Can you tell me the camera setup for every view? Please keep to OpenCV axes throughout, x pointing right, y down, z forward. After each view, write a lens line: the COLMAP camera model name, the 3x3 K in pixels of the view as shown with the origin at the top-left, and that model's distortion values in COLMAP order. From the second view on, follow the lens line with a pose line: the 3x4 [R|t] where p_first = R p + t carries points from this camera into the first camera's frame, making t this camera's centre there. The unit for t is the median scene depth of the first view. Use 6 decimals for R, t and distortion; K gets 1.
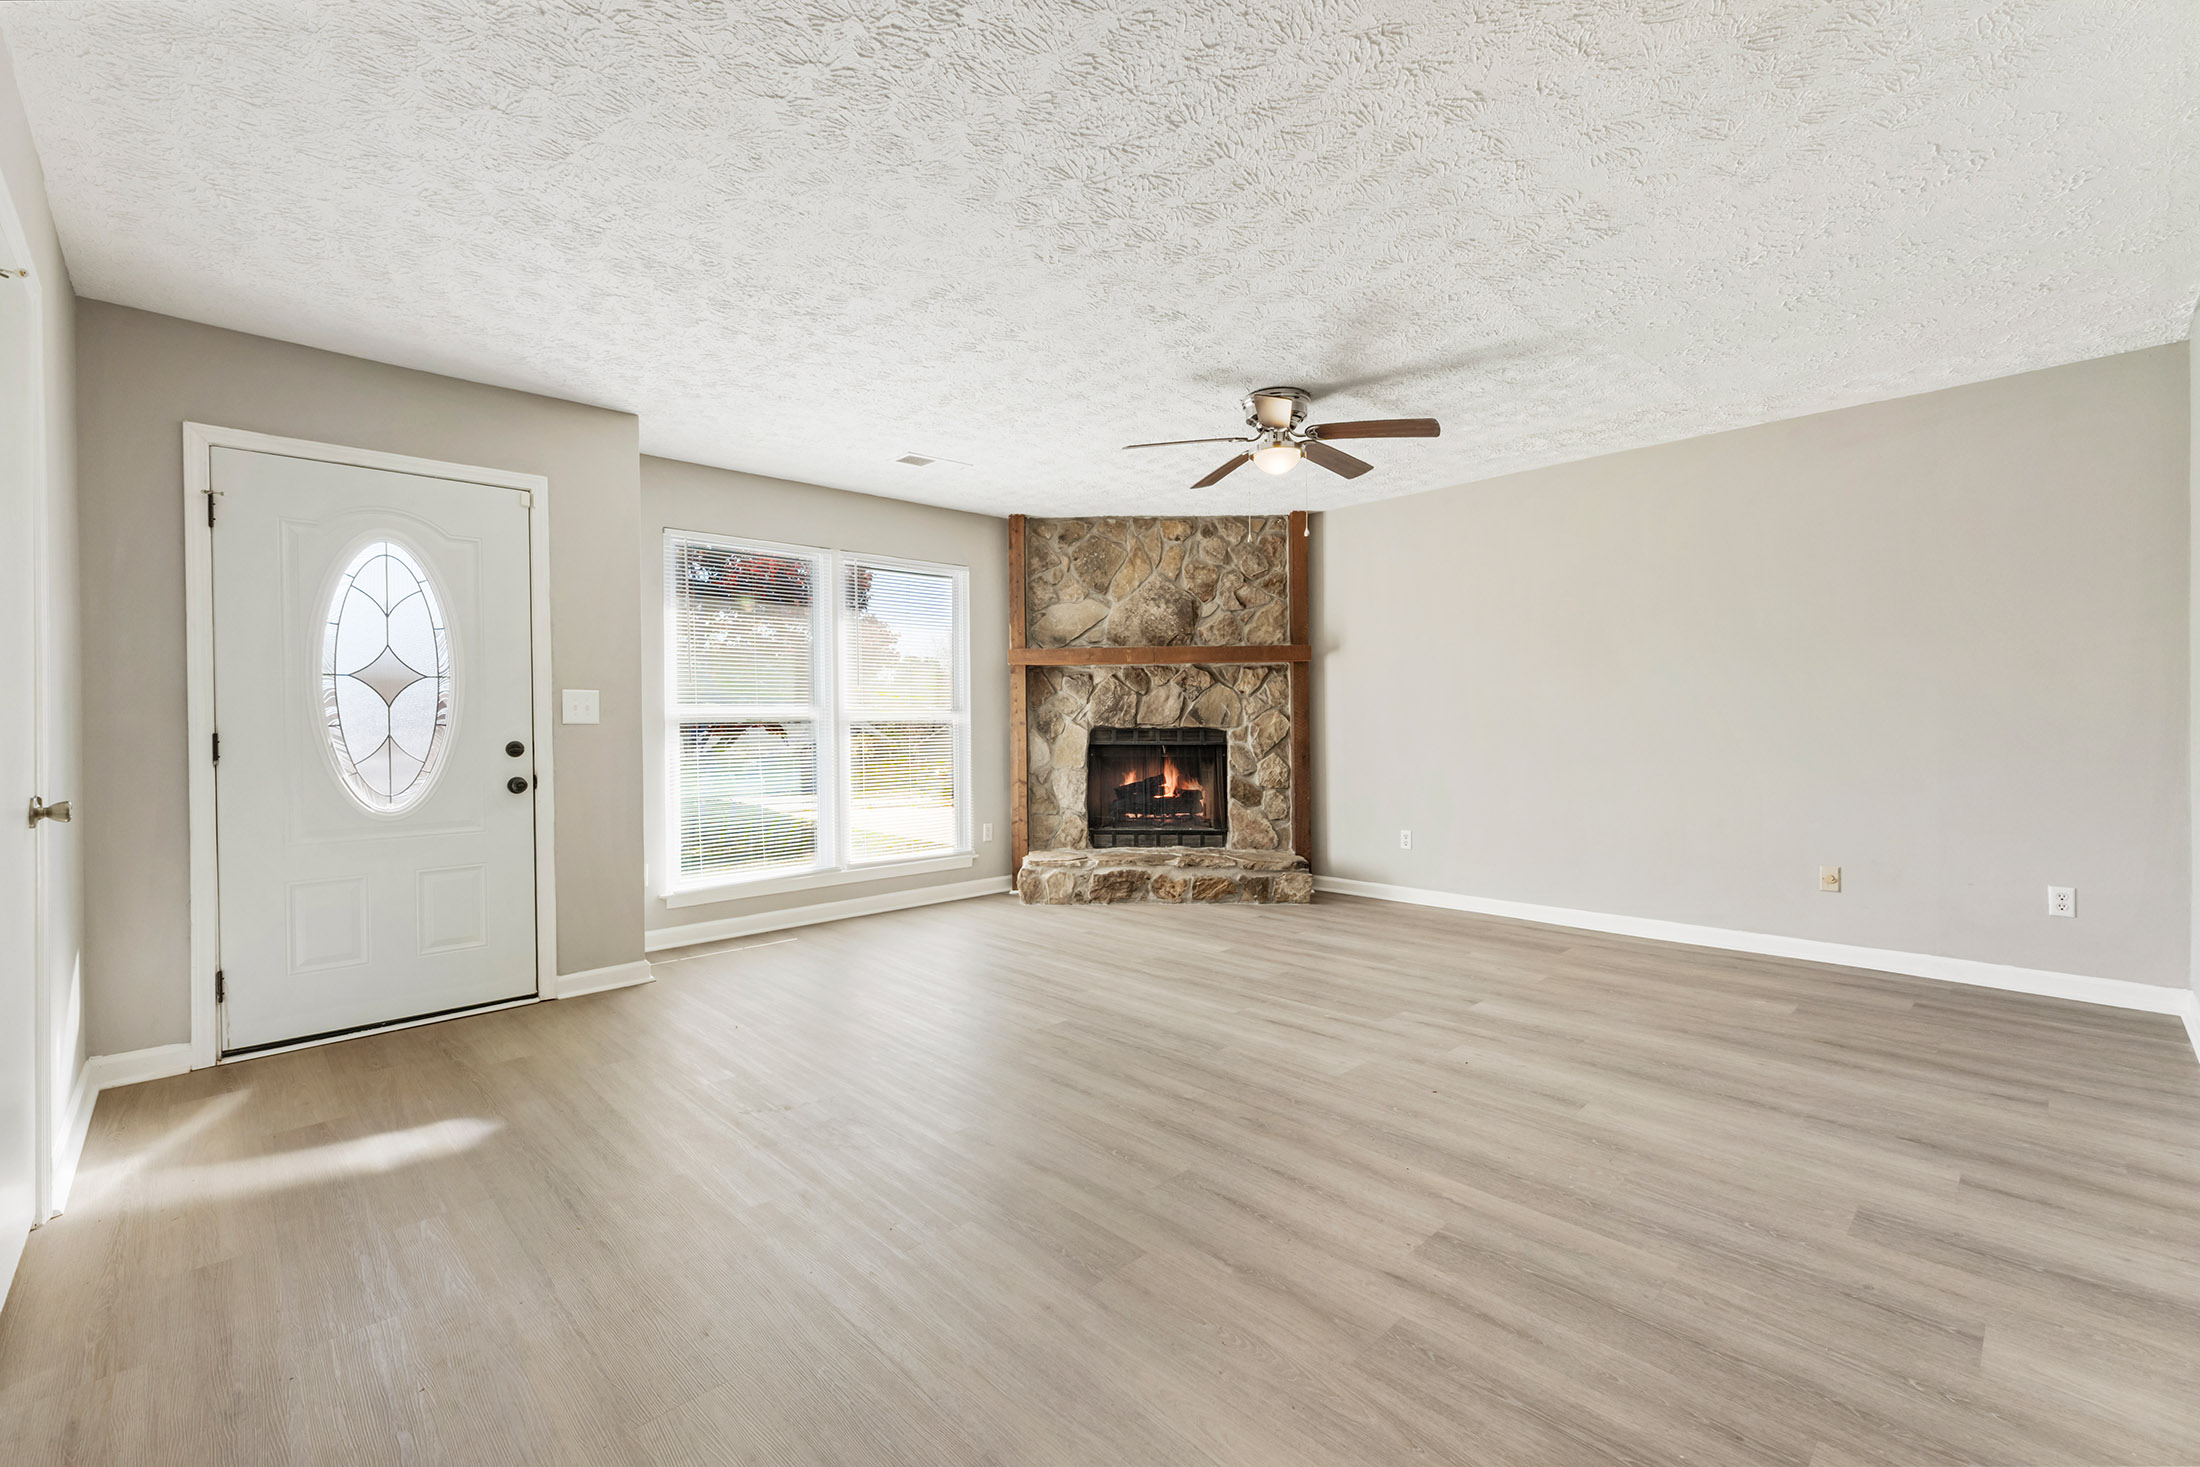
lens RADIAL K [[934.6, 0, 1115.7], [0, 934.6, 730.0], [0, 0, 1]] dist [0.006573, -0.000586]
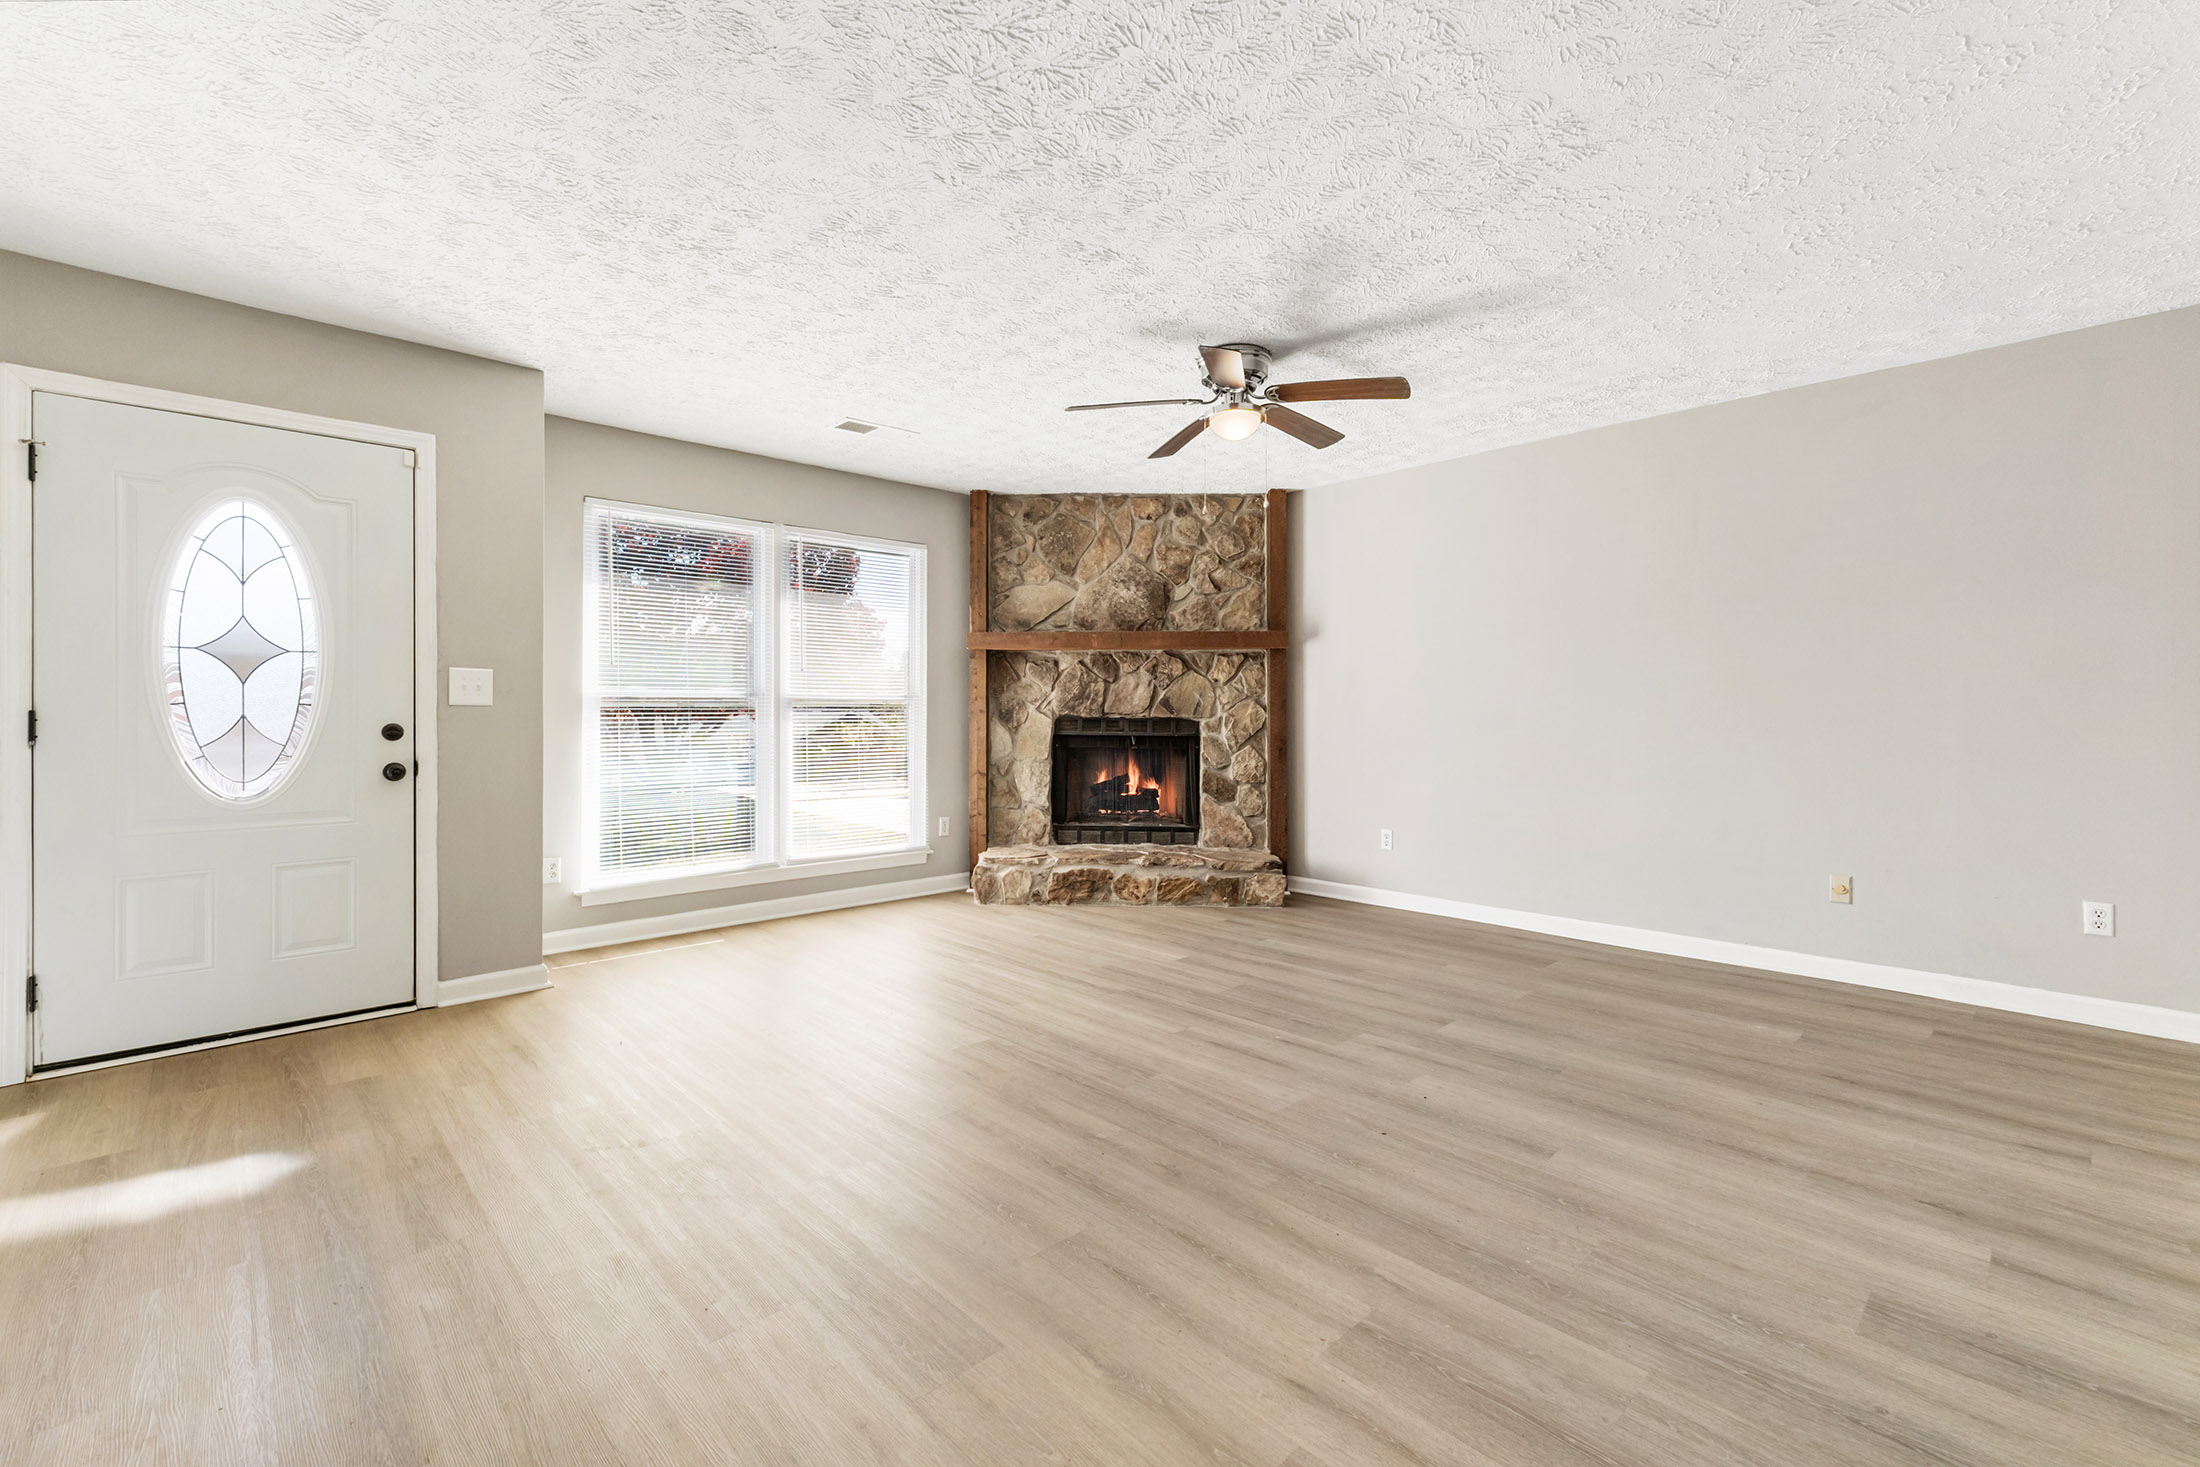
lens RADIAL K [[934.6, 0, 1119.5], [0, 934.6, 715.3], [0, 0, 1]] dist [0.006573, -0.000586]
pose [[0.999936, 0.009807, -0.005622, 0.064346], [-0.009846, 0.999927, -0.006976, 0.003051], [0.005553, 0.007031, 0.999960, 0.081973]]
